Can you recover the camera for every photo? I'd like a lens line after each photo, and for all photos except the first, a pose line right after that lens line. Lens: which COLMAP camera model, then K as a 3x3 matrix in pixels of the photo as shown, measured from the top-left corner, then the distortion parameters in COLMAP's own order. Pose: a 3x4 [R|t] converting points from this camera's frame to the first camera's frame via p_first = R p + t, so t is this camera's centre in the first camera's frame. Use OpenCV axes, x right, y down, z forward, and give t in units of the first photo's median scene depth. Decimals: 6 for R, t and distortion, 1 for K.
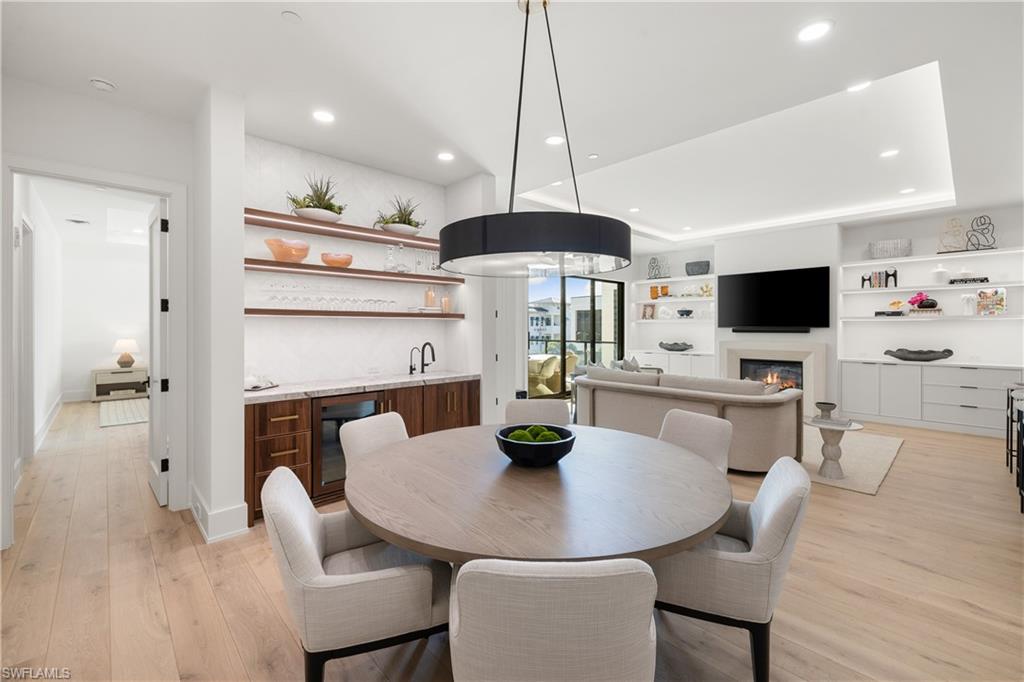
lens RADIAL K [[428.4, 0, 509.2], [0, 428.4, 327.9], [0, 0, 1]] dist [0.000108, 0.000522]
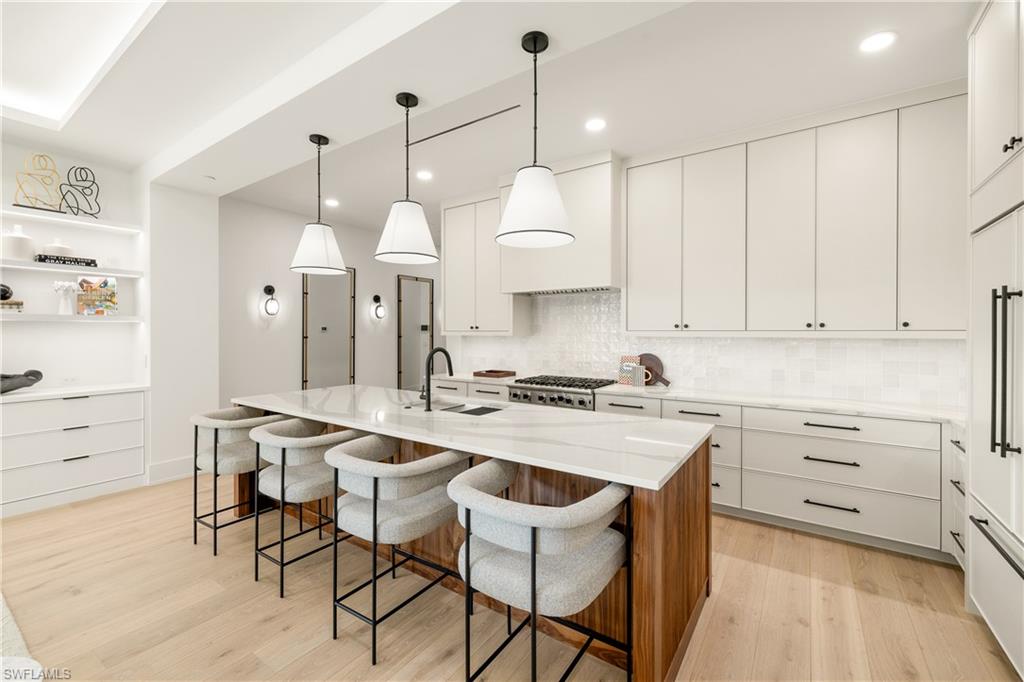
lens RADIAL K [[428.4, 0, 510.5], [0, 428.4, 333.4], [0, 0, 1]] dist [0.000108, 0.000522]
pose [[-0.213525, -0.001490, 0.976936, 0.273462], [0.004045, 0.999989, 0.002410, -0.000349], [-0.976929, 0.004466, -0.213517, 0.439822]]
